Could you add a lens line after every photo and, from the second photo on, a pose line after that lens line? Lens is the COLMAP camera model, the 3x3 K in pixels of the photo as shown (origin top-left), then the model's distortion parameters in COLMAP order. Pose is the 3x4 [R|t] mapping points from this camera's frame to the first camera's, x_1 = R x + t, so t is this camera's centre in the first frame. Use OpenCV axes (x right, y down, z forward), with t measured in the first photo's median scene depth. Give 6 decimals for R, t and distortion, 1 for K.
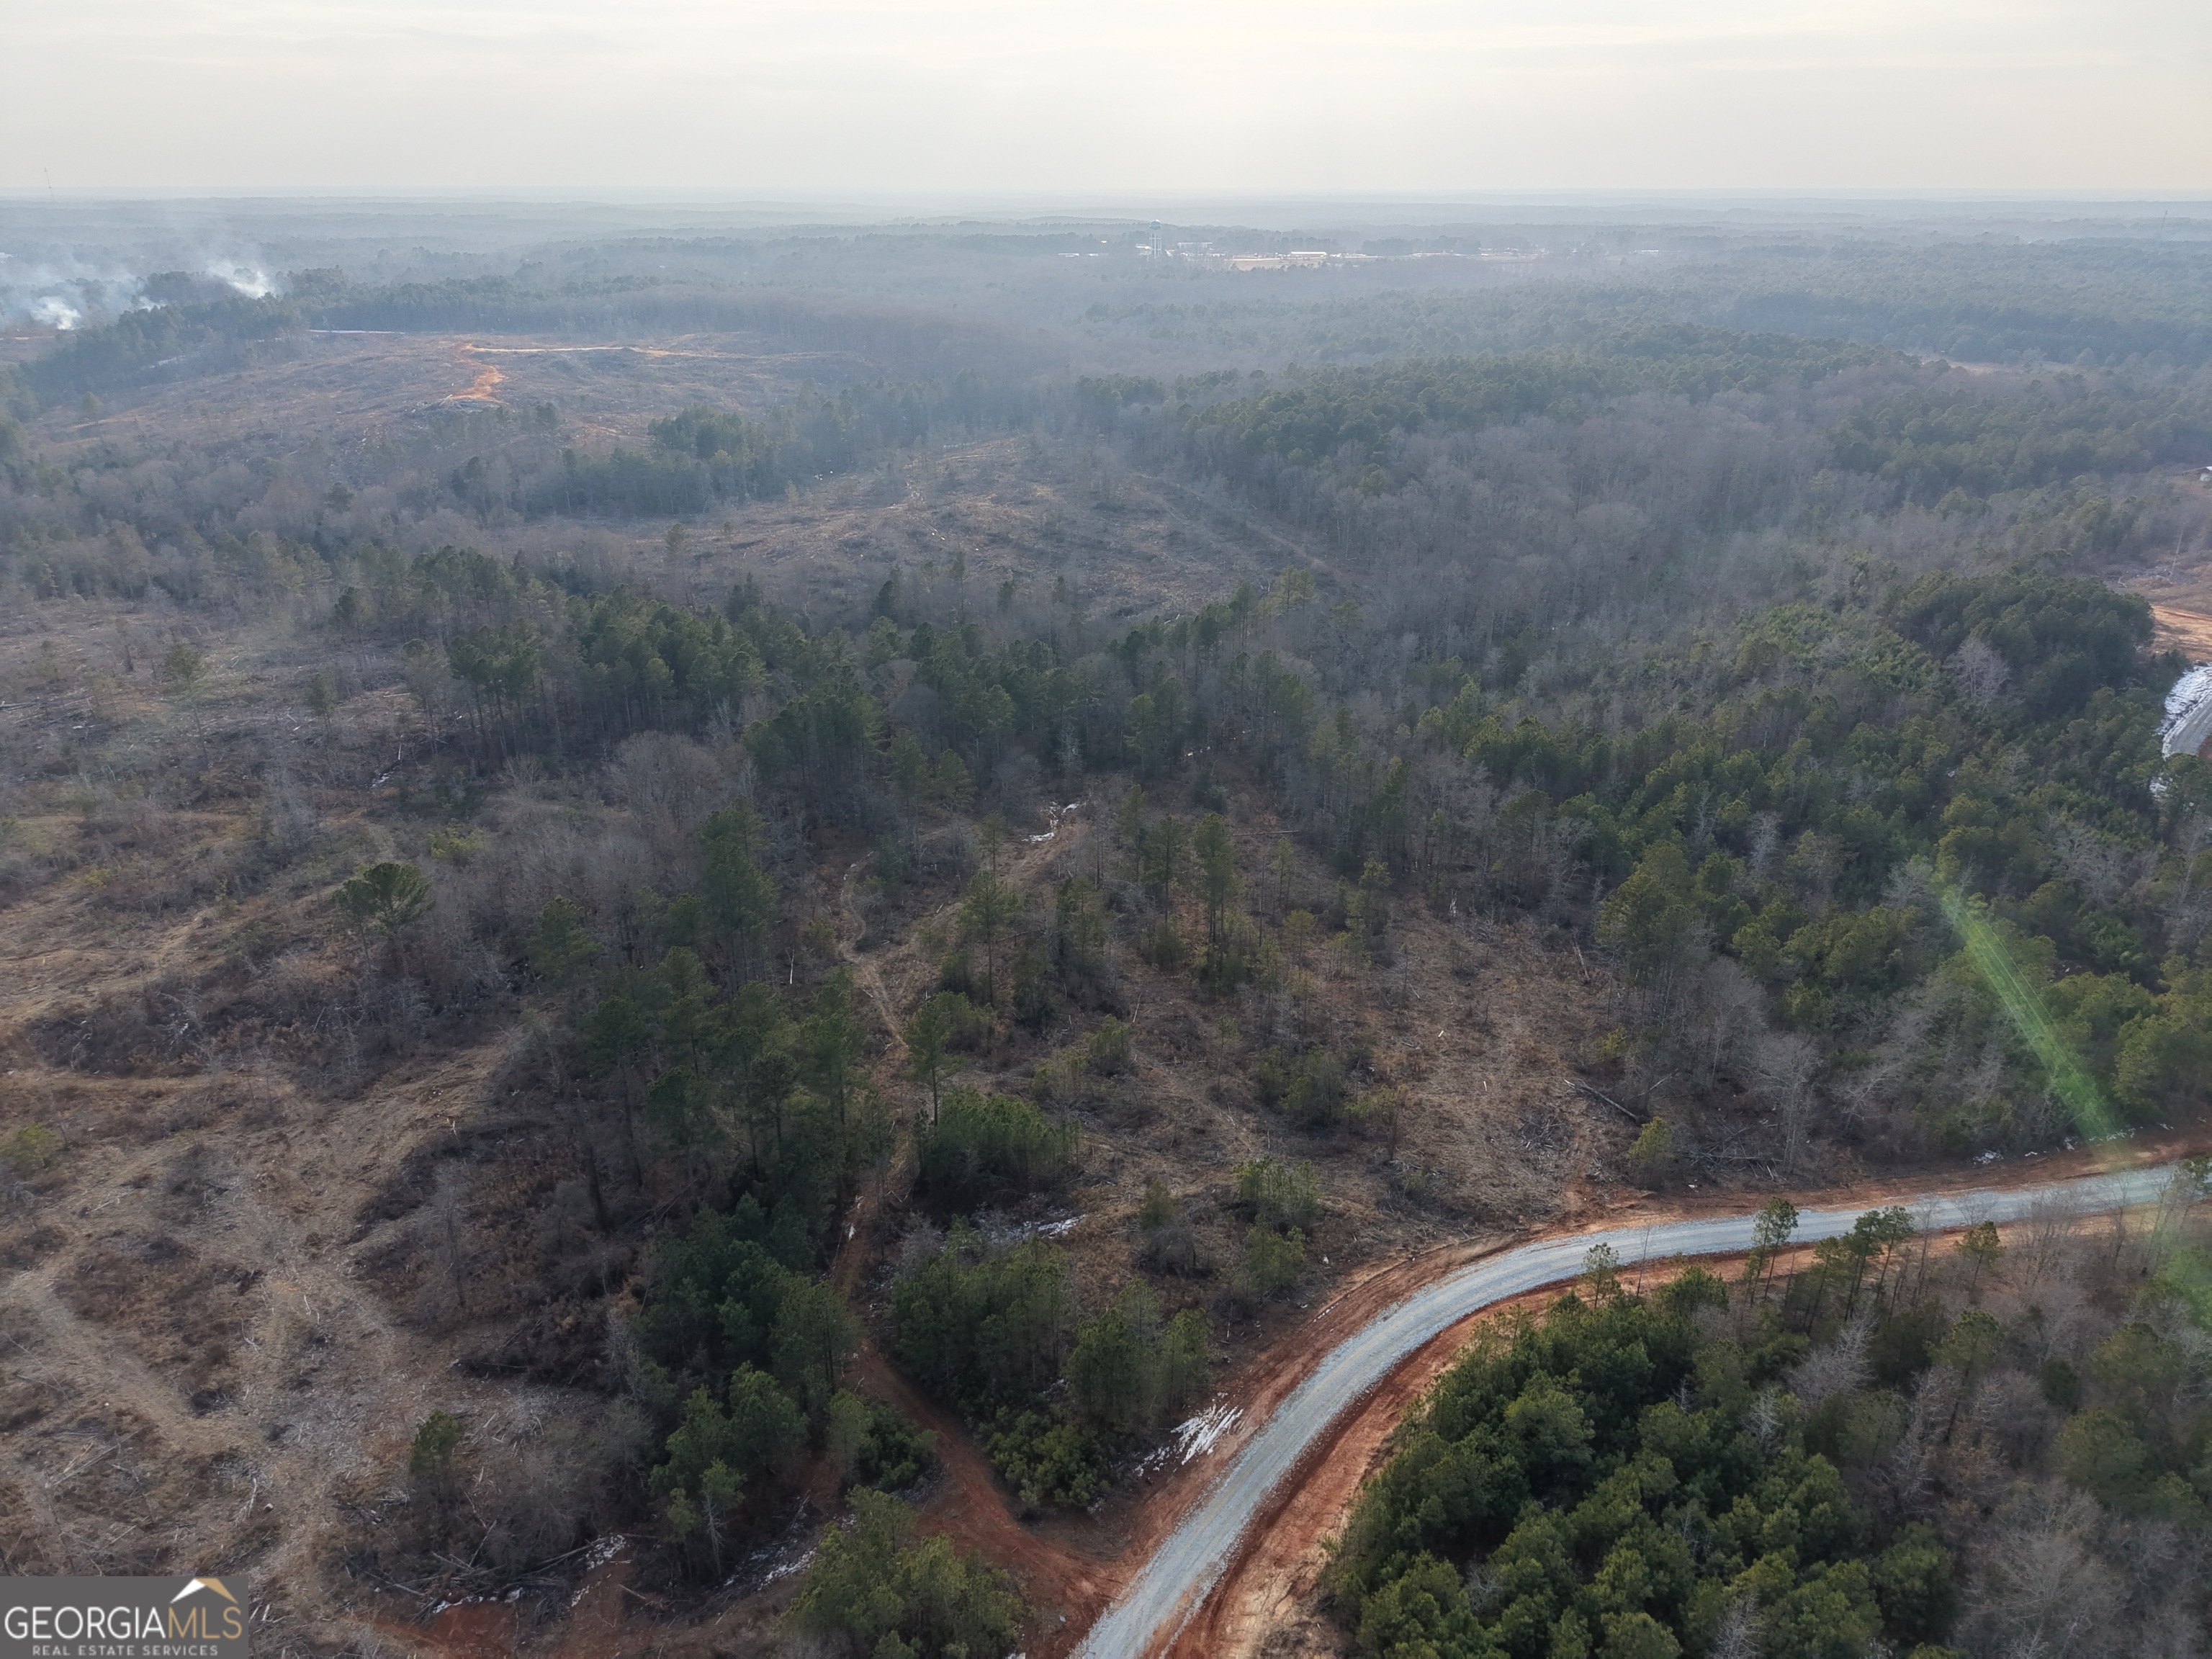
lens RADIAL K [[1470.4, 0, 1104.5], [0, 1470.4, 832.5], [0, 0, 1]] dist [0.019039, -0.017505]
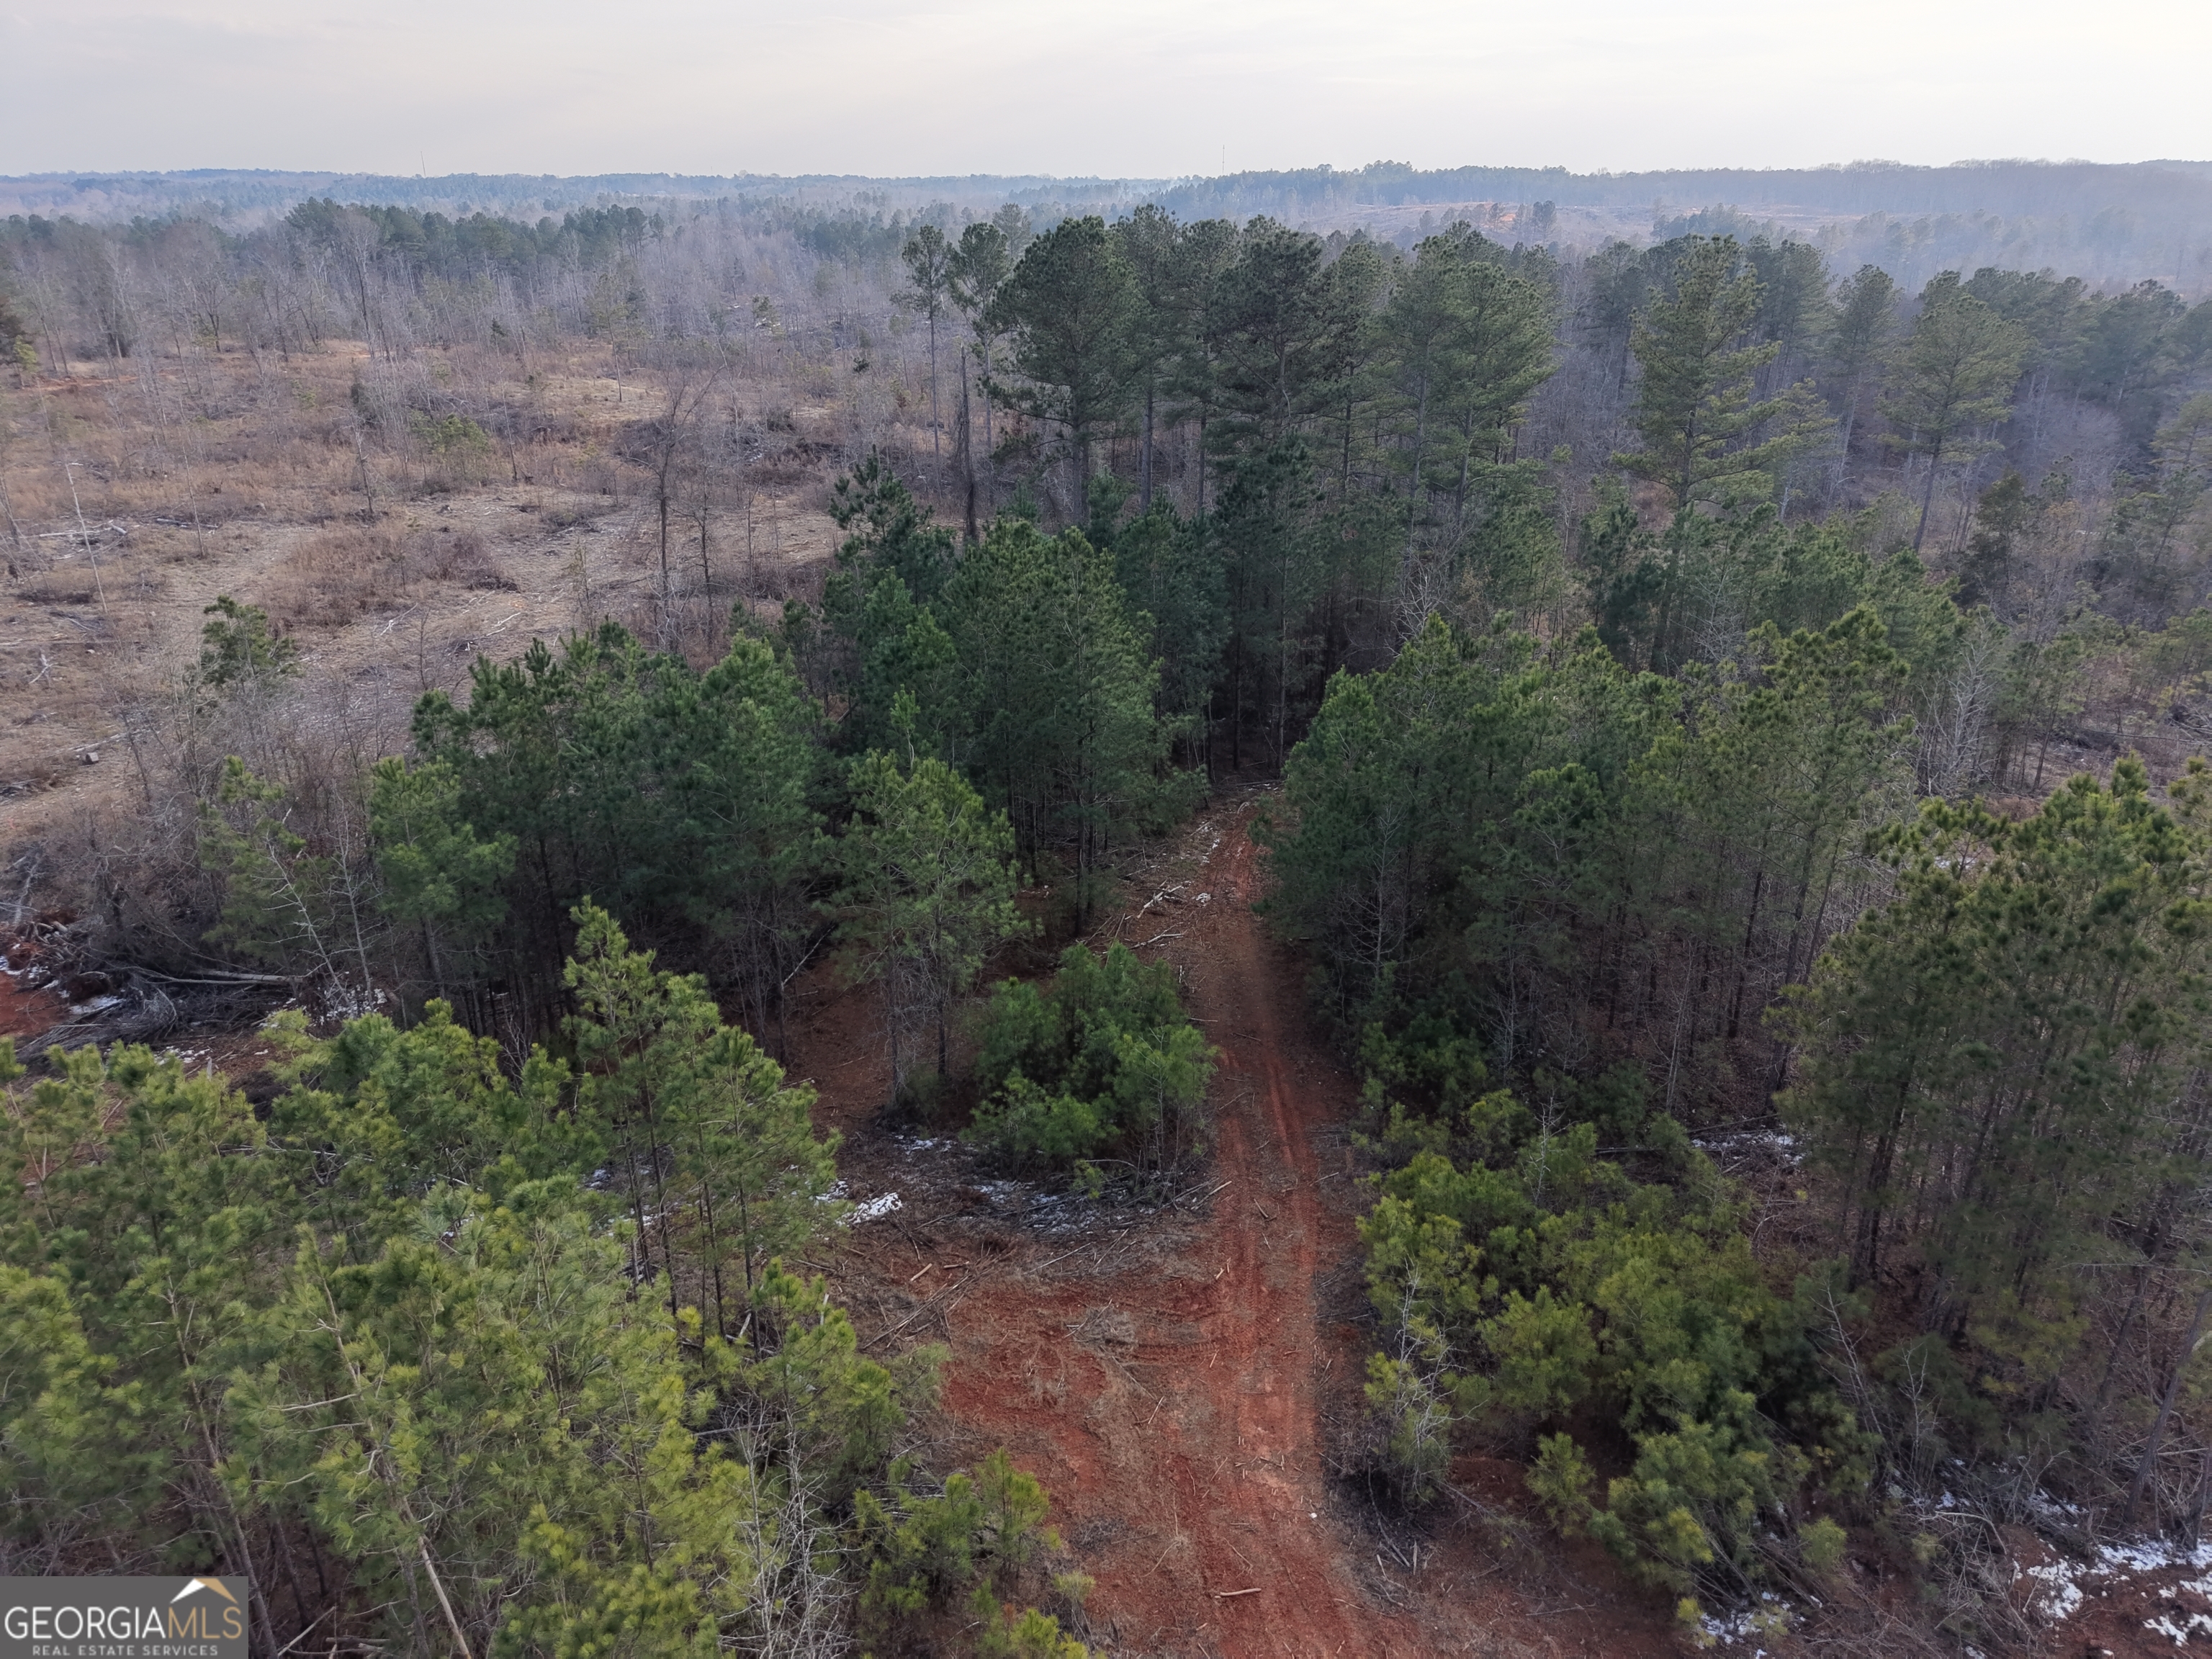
lens RADIAL K [[1470.4, 0, 1108.9], [0, 1470.4, 828.9], [0, 0, 1]] dist [0.019039, -0.017505]
pose [[0.791722, 0.242059, -0.560877, 0.010891], [-0.245905, 0.966755, 0.070111, 0.364076], [0.559202, 0.082414, 0.824925, 0.789424]]
